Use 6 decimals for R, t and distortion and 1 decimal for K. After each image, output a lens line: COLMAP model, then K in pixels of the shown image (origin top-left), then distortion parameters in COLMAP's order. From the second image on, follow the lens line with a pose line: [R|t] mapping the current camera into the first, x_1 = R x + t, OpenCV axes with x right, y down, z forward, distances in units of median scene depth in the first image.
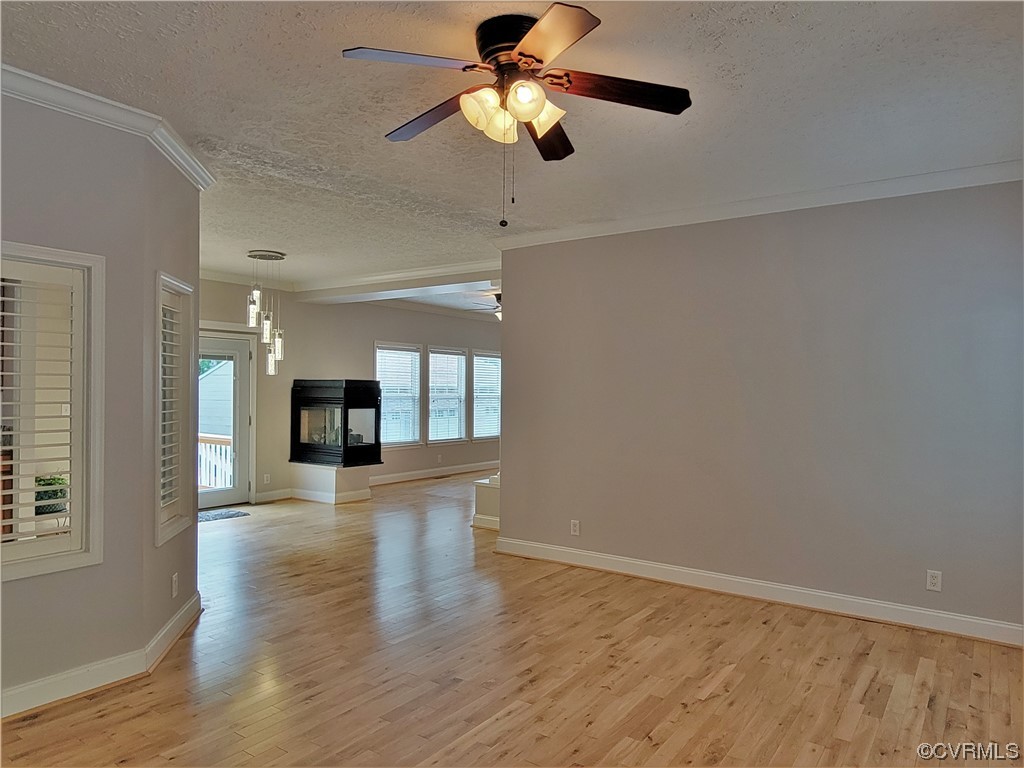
lens RADIAL K [[684.6, 0, 530.0], [0, 684.6, 392.1], [0, 0, 1]] dist [-0.001927, 0.007989]
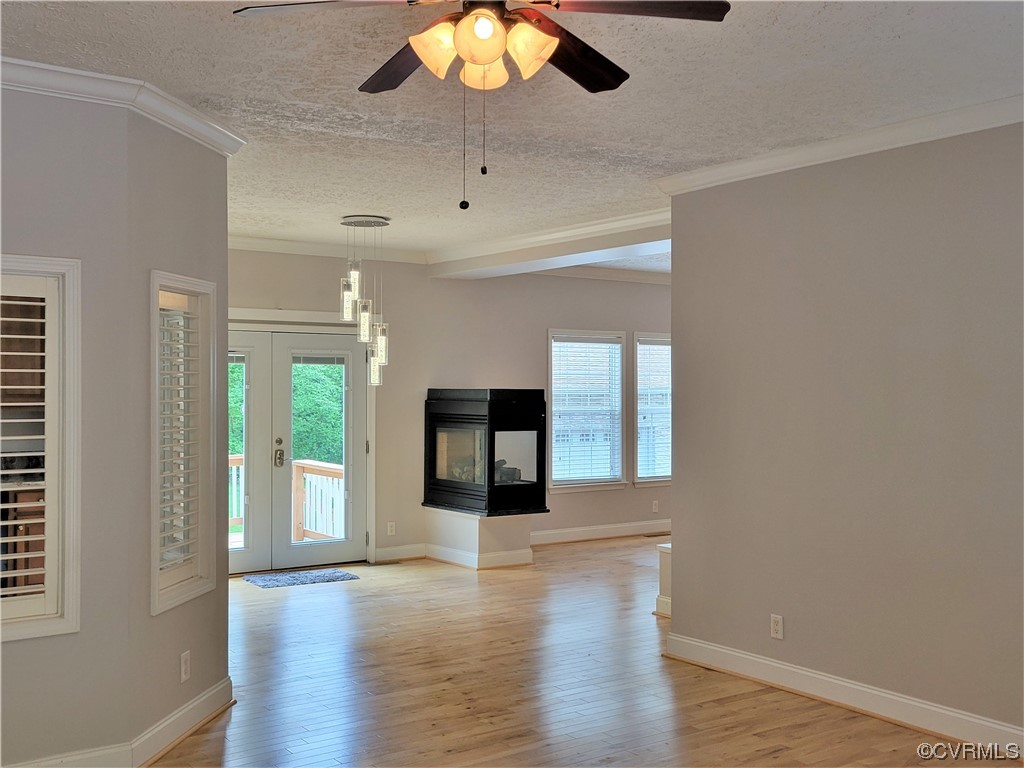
lens RADIAL K [[1089.7, 0, 509.1], [0, 1089.7, 387.7], [0, 0, 1]] dist [0.071865, 0.000000]
pose [[0.940143, -0.008482, -0.340674, 0.142882], [0.006574, 0.999956, -0.006754, -0.014013], [0.340716, 0.004110, 0.940157, -0.033005]]
